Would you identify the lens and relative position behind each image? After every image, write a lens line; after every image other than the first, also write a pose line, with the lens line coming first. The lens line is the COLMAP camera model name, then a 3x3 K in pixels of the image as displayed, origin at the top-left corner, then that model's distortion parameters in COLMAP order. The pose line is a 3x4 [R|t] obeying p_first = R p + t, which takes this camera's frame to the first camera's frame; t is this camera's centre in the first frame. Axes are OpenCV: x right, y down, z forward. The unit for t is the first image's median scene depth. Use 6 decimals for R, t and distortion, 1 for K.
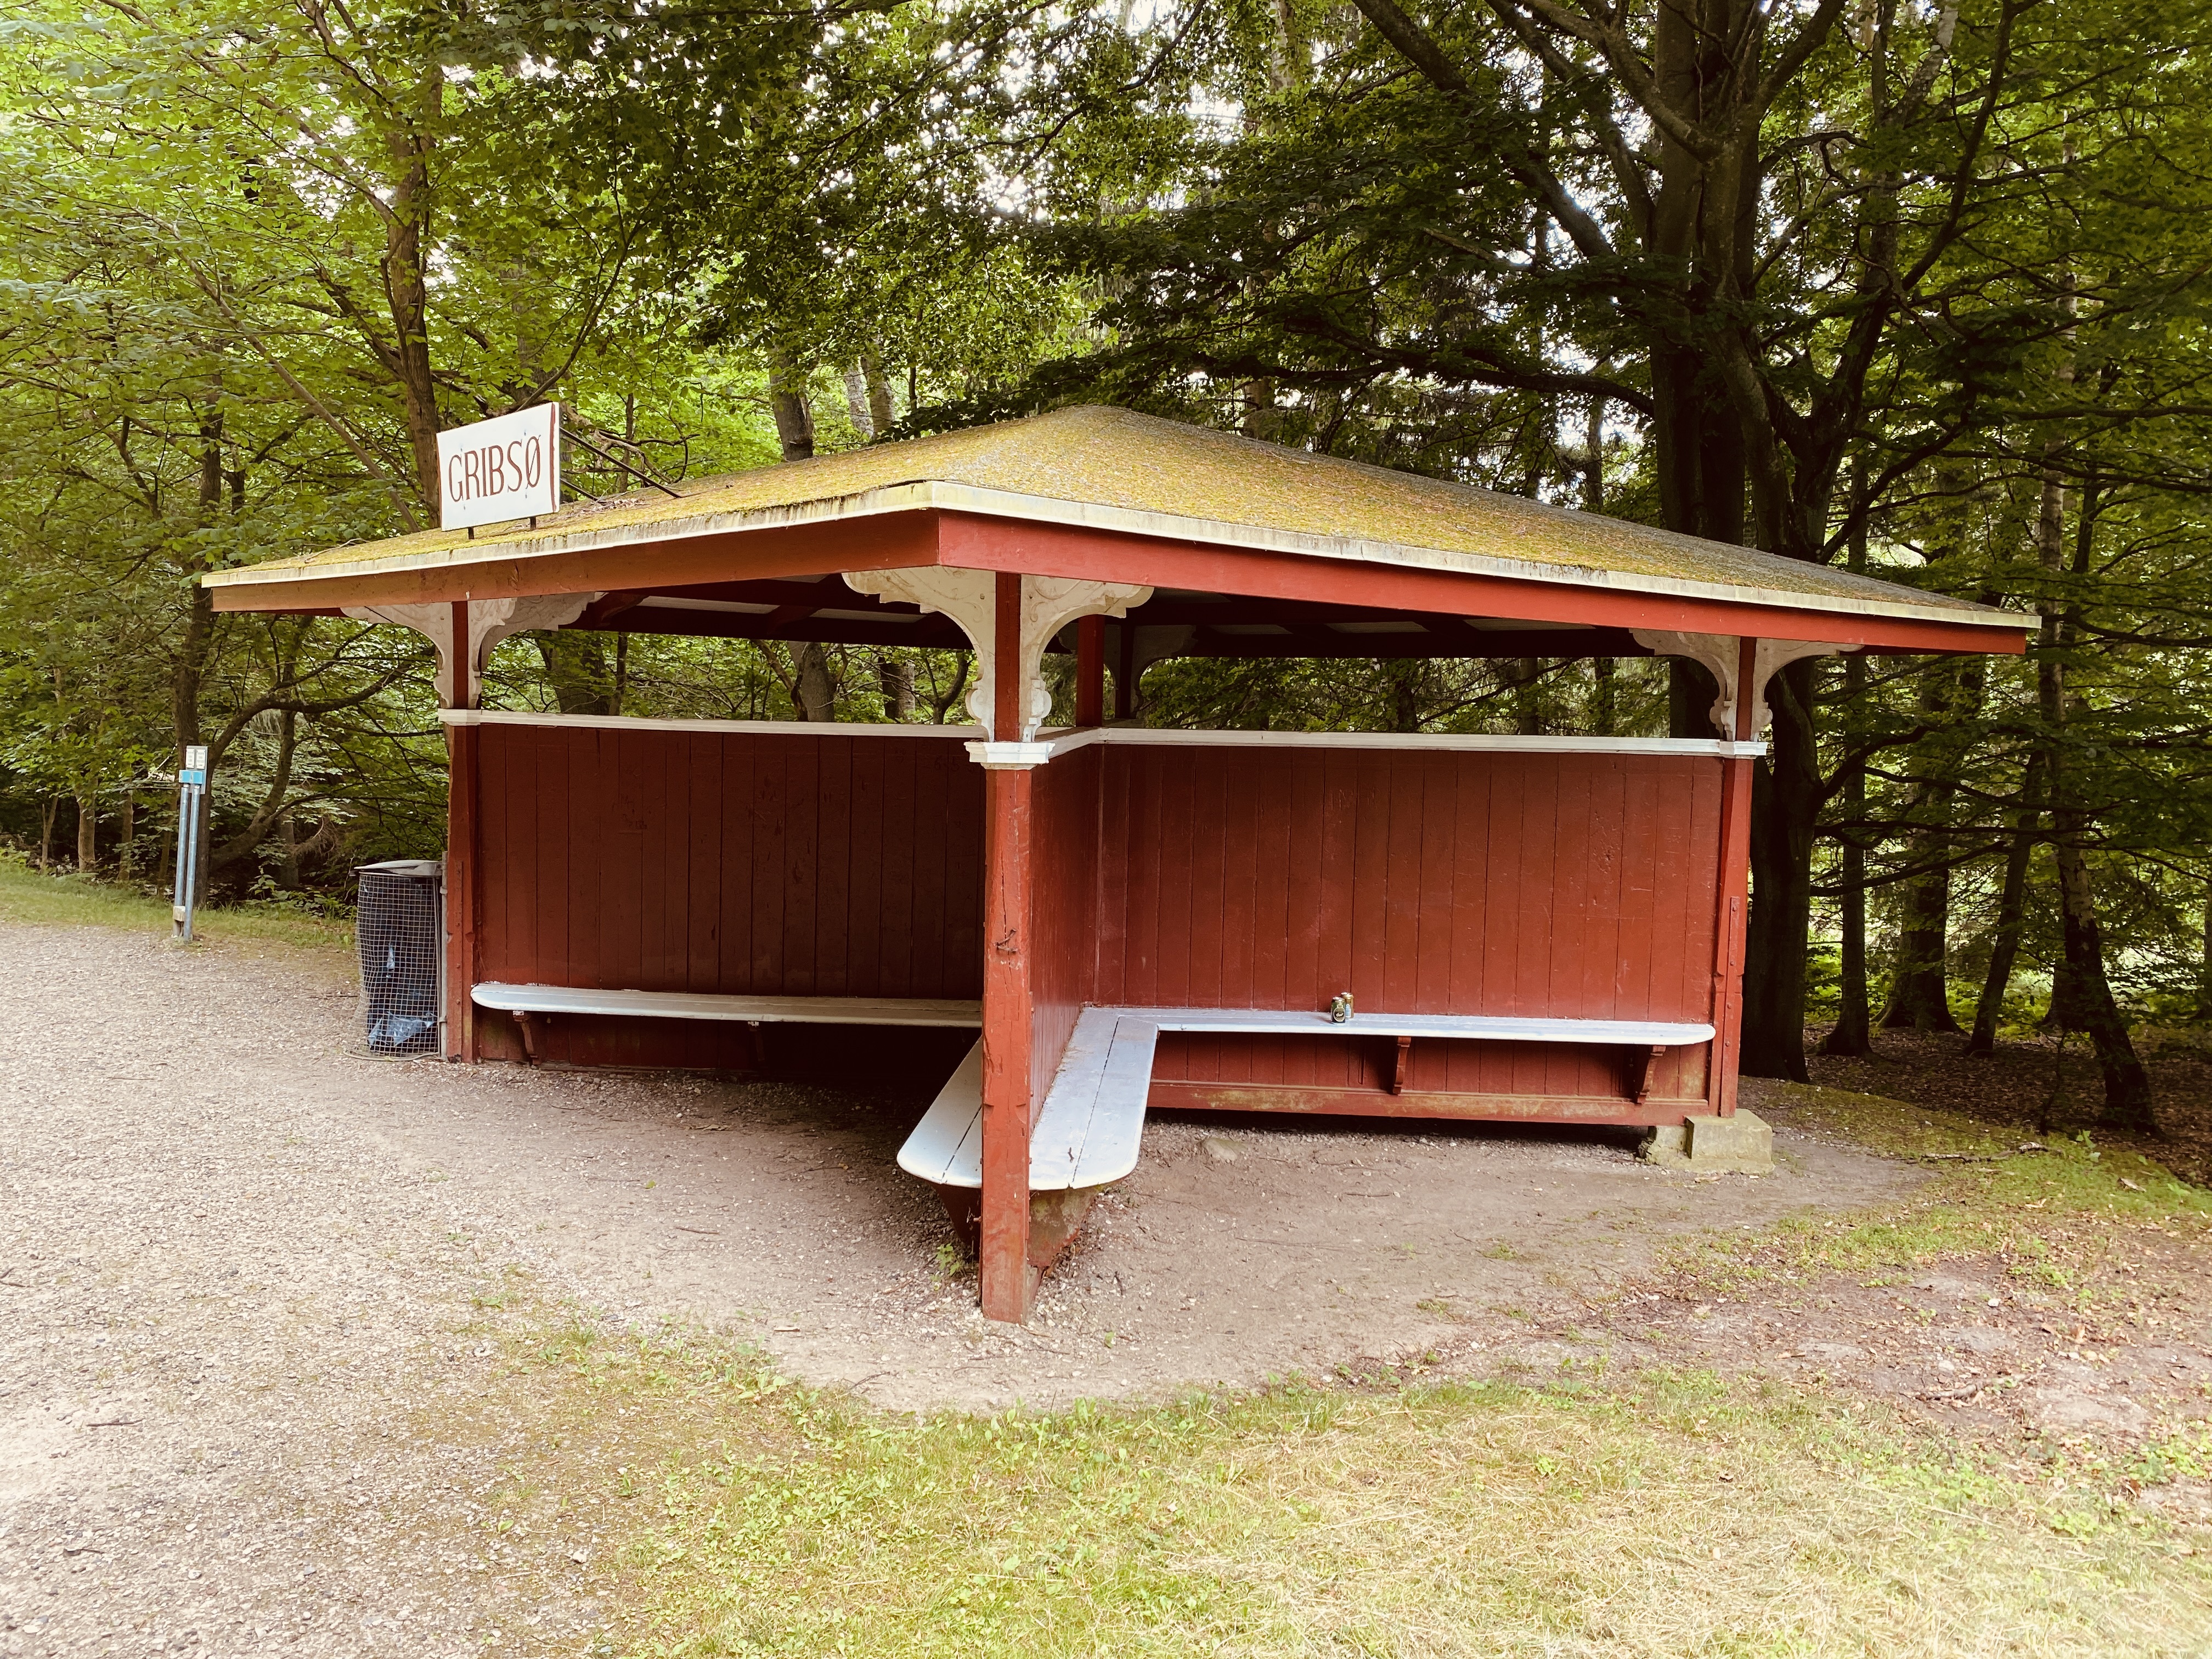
lens RADIAL K [[1691.3, 0, 1083.9], [0, 1691.3, 843.3], [0, 0, 1]] dist [-0.029582, 0.045385]
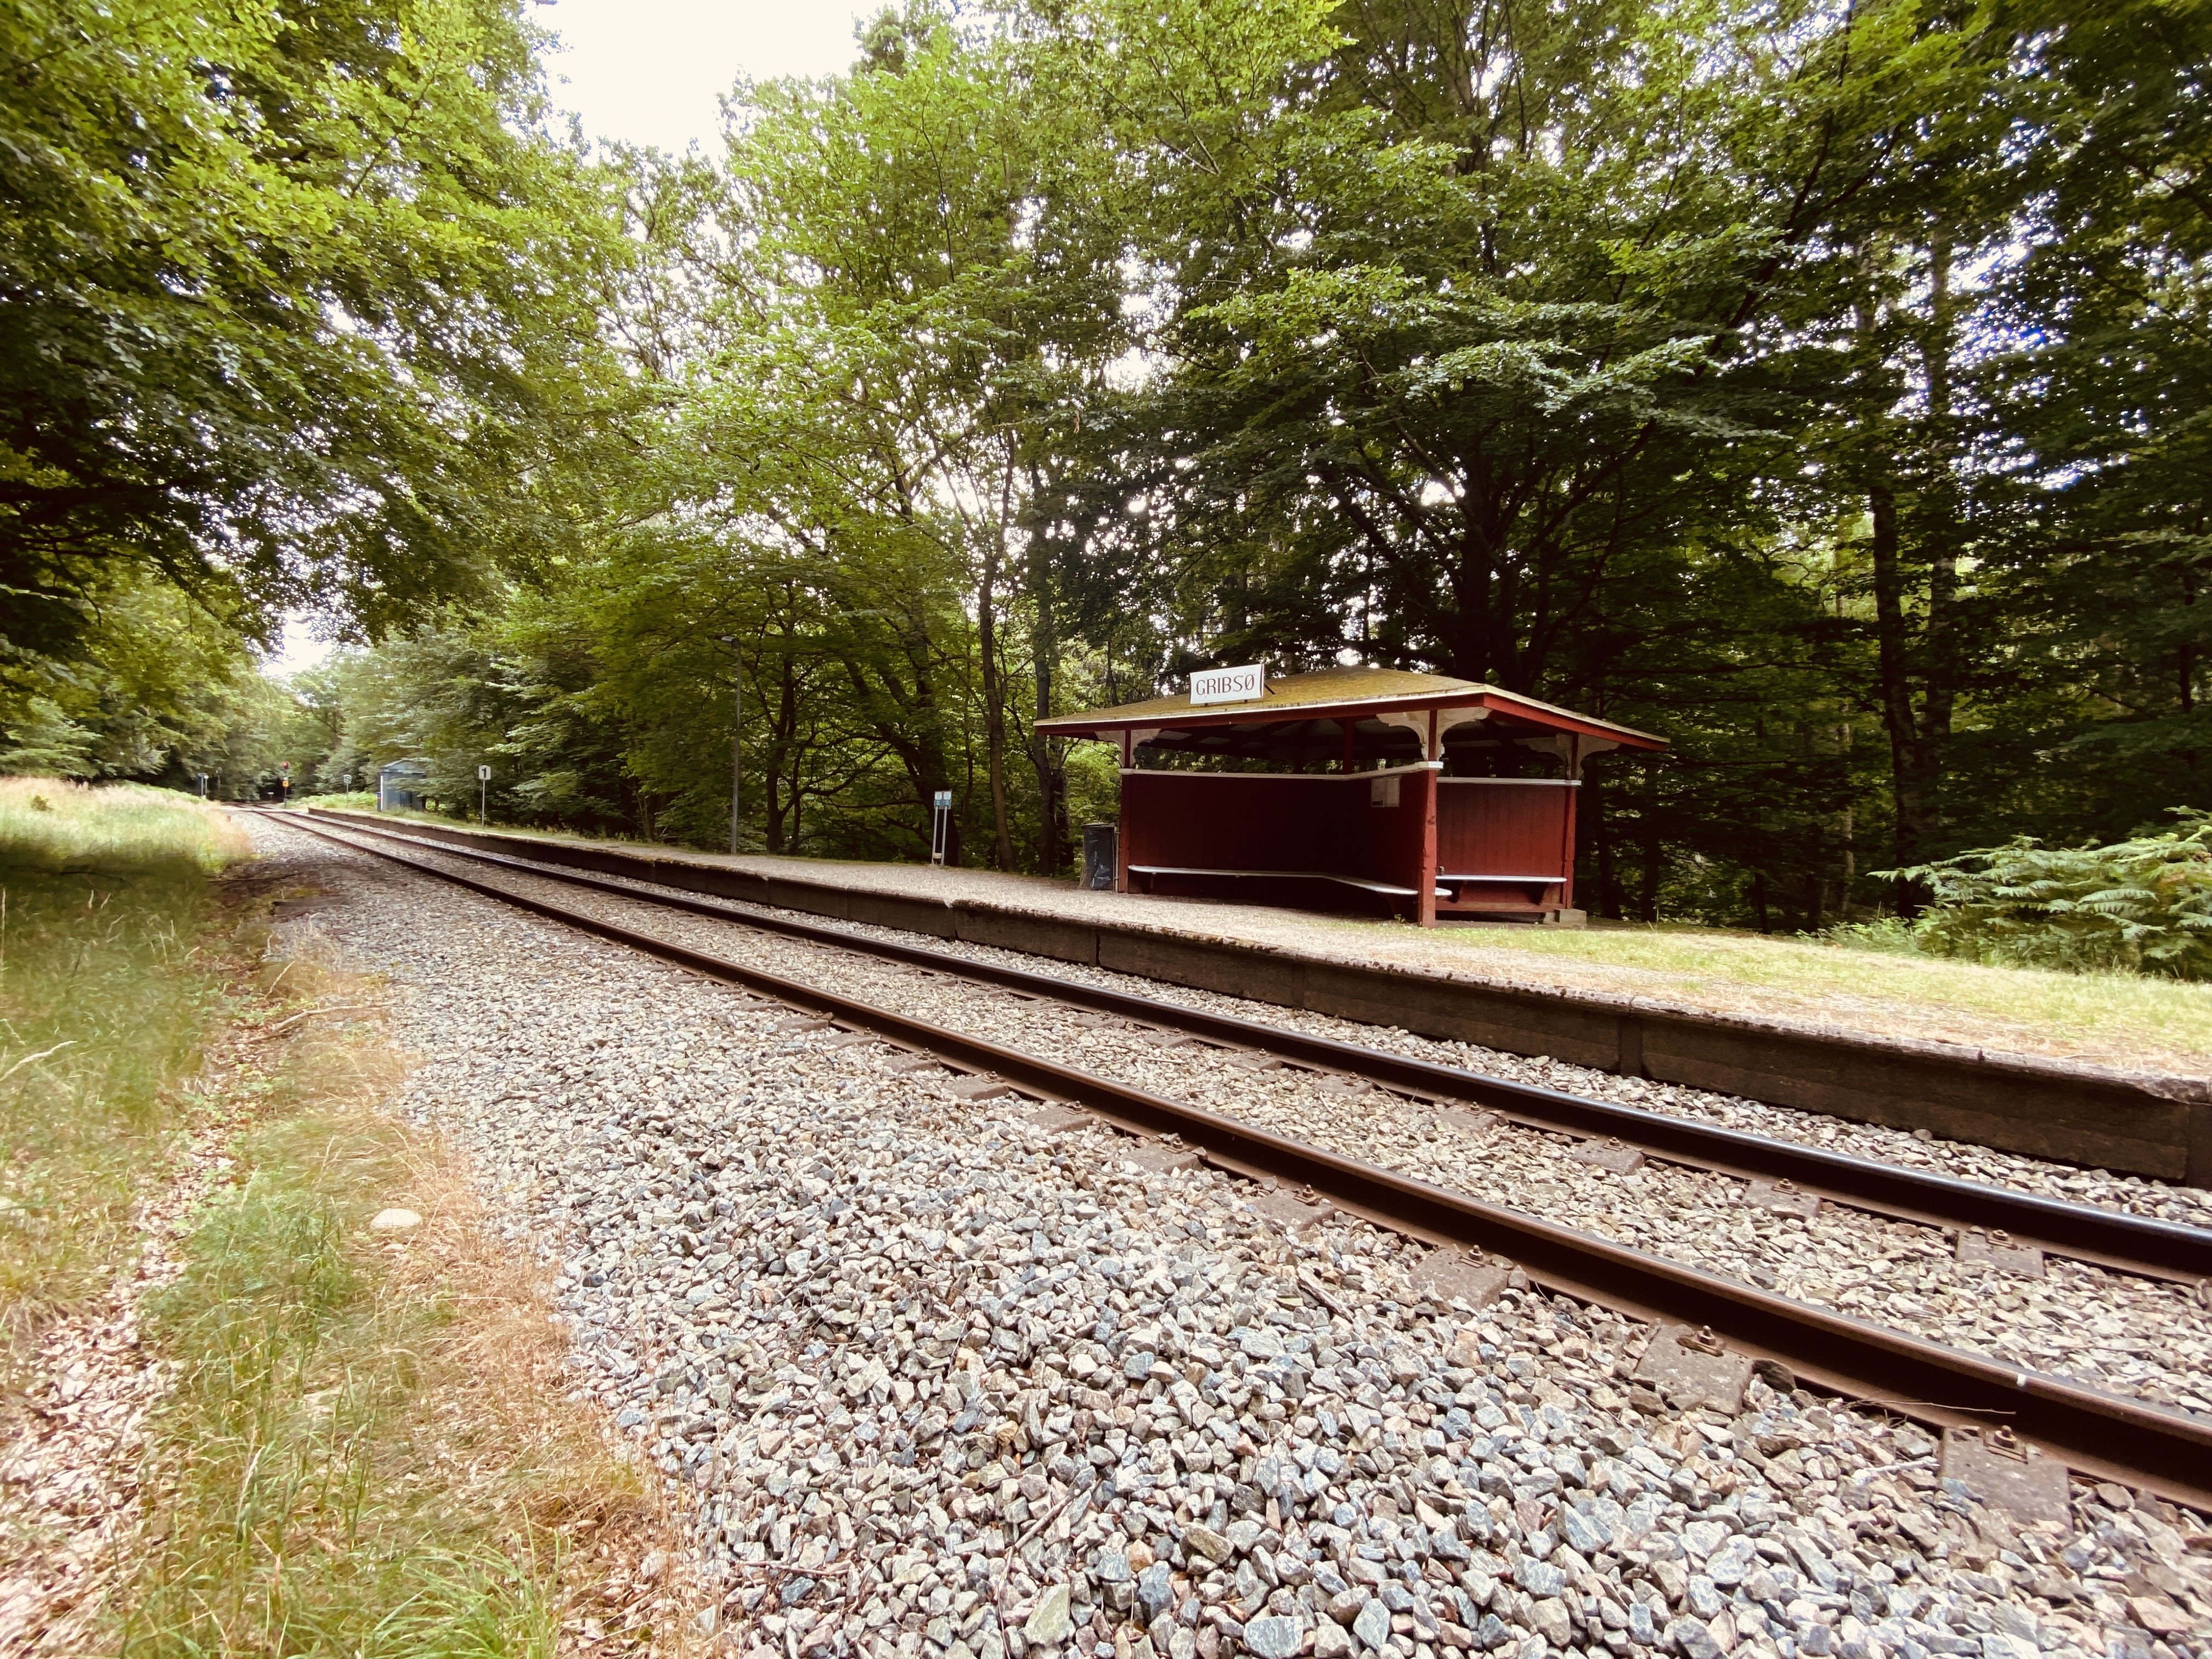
lens RADIAL K [[905.1, 0, 1069.2], [0, 905.1, 844.1], [0, 0, 1]] dist [0.001474, -0.008291]
pose [[0.999136, 0.001910, 0.041514, -0.550213], [-0.000066, 0.999015, -0.044370, 0.119339], [-0.041558, 0.044329, 0.998152, -0.530855]]
